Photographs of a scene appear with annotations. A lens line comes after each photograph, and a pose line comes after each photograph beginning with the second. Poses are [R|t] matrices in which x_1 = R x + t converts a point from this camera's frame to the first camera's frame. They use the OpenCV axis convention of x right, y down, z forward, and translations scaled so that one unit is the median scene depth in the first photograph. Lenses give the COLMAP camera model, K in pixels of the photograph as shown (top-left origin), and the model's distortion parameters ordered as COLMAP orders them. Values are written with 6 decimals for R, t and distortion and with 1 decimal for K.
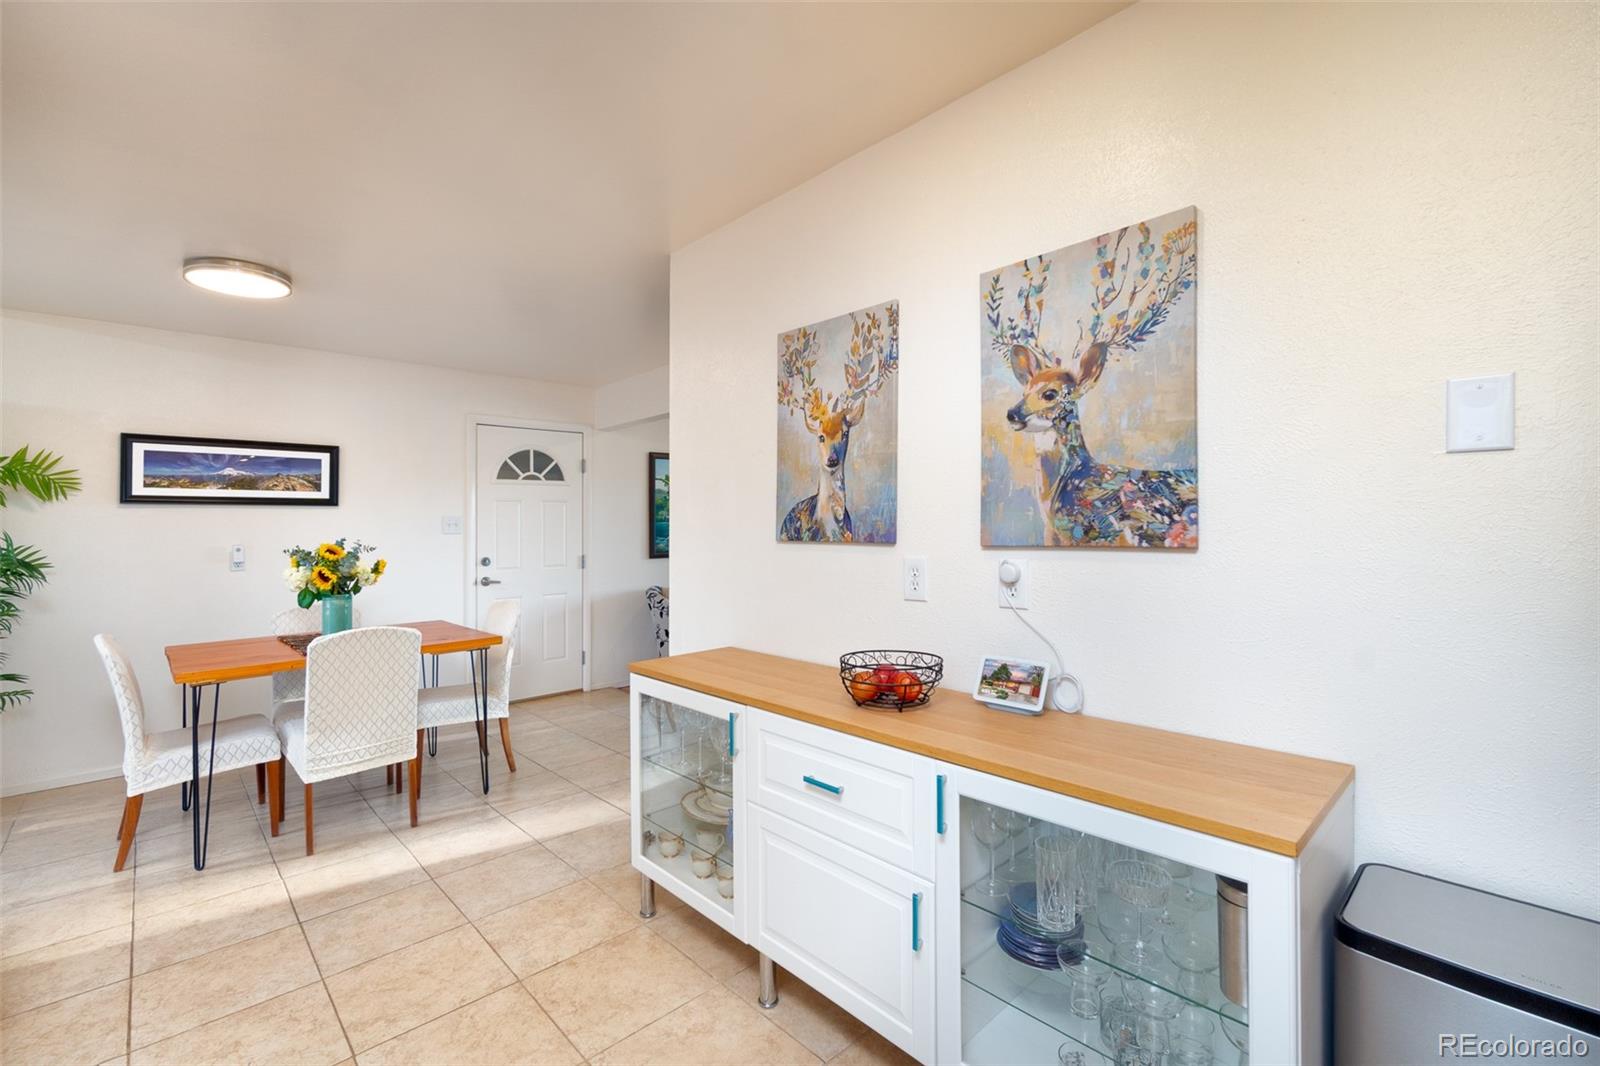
lens RADIAL K [[695.5, 0, 785.9], [0, 695.5, 509.9], [0, 0, 1]] dist [-0.002682, 0.000477]
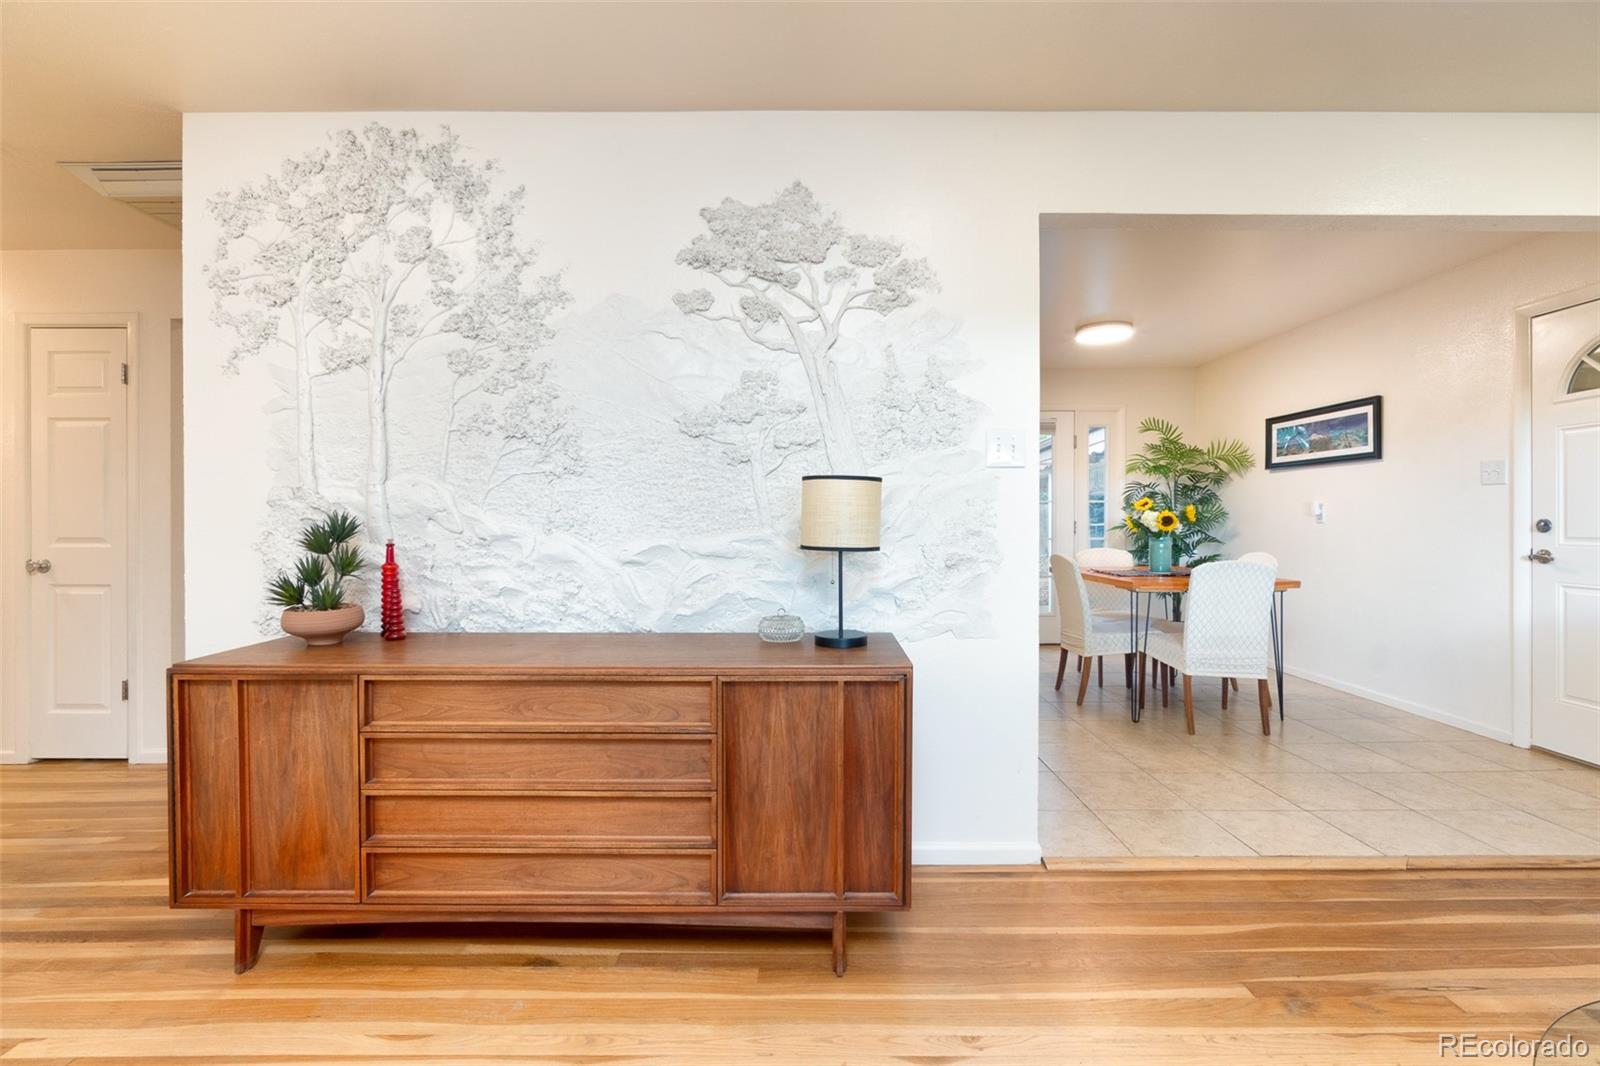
lens RADIAL K [[697.8, 0, 812.7], [0, 697.8, 526.8], [0, 0, 1]] dist [-0.002734, -0.000349]
pose [[-0.672807, 0.022566, -0.739474, 0.771518], [0.029950, 0.999546, 0.003252, 0.081717], [0.739212, -0.019959, -0.673177, 1.445996]]
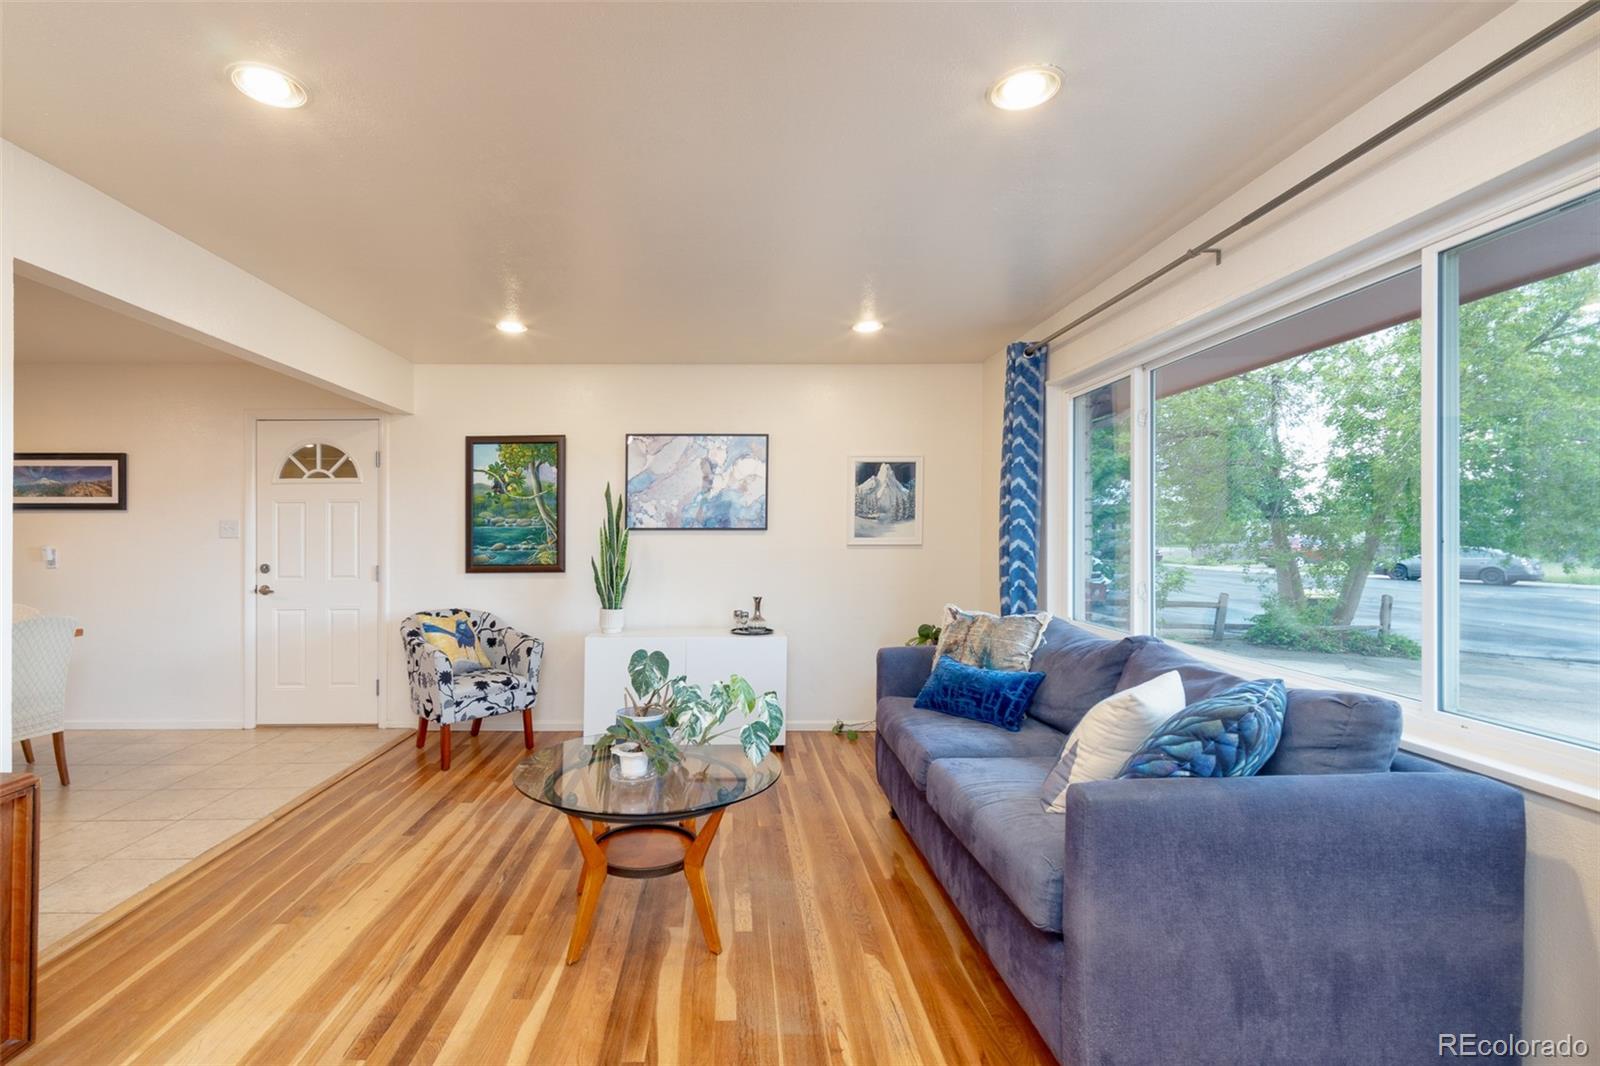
lens RADIAL K [[709.1, 0, 723.2], [0, 709.1, 530.9], [0, 0, 1]] dist [-0.000652, 0.000357]
pose [[0.737887, 0.003981, -0.674913, 1.008107], [0.009452, 0.999824, 0.016231, 0.023059], [0.674859, -0.018355, 0.737719, 1.111760]]
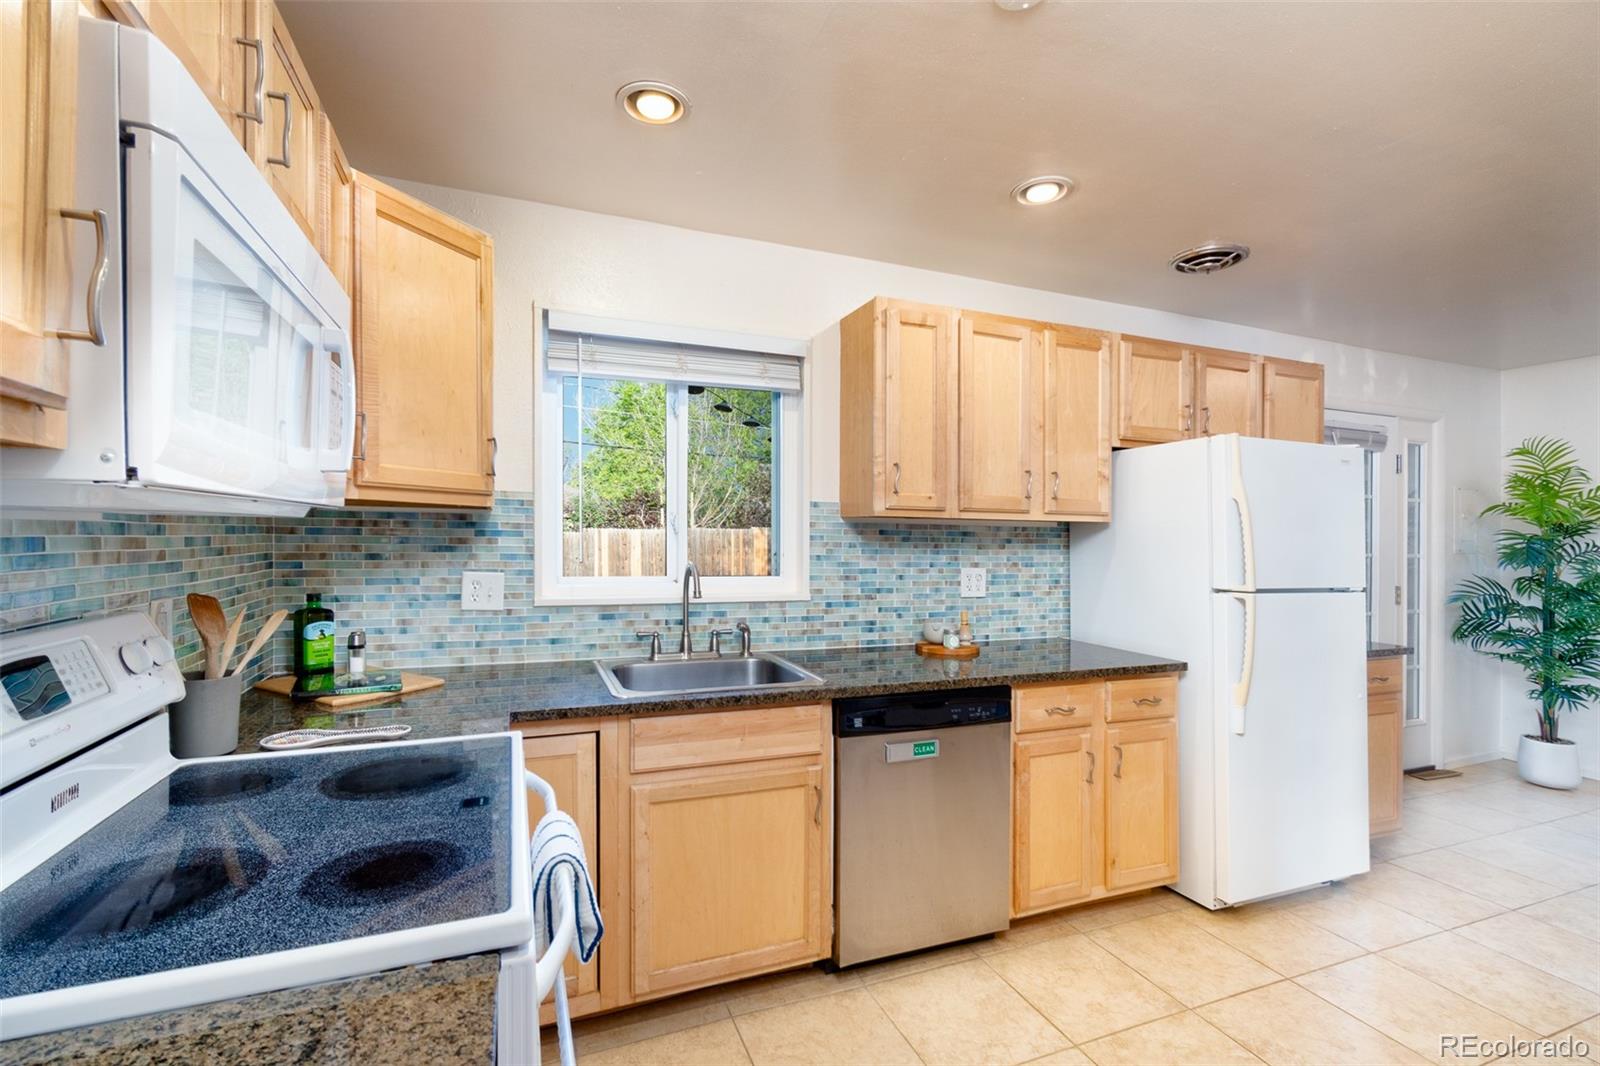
lens RADIAL K [[694.3, 0, 777.4], [0, 694.3, 535.4], [0, 0, 1]] dist [-0.002118, -0.000145]
pose [[-0.369992, 0.007885, -0.929001, 0.438534], [0.008551, 0.999951, 0.005082, -0.011168], [0.928996, -0.006064, -0.370041, 0.148256]]
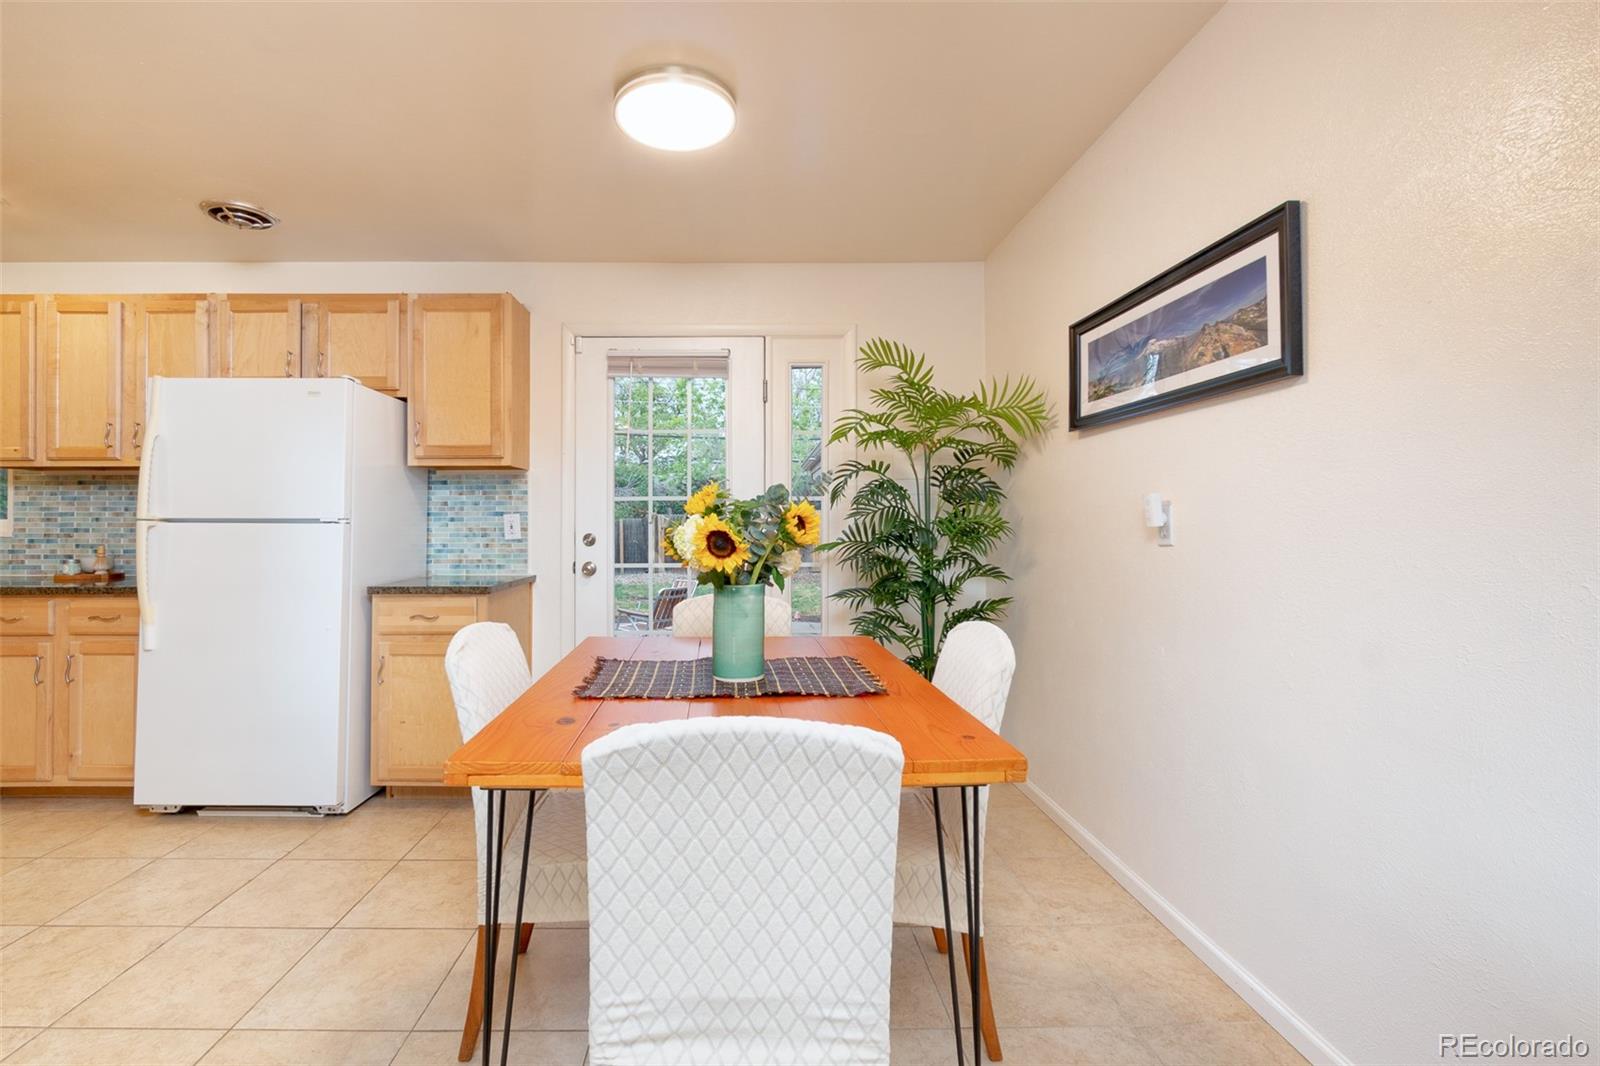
lens RADIAL K [[714.0, 0, 742.1], [0, 714.0, 514.1], [0, 0, 1]] dist [-0.009279, 0.000485]
pose [[-0.670490, 0.003531, -0.741911, -0.279234], [0.026140, 0.999480, -0.018866, 0.083616], [0.741458, -0.032043, -0.670233, 1.396266]]
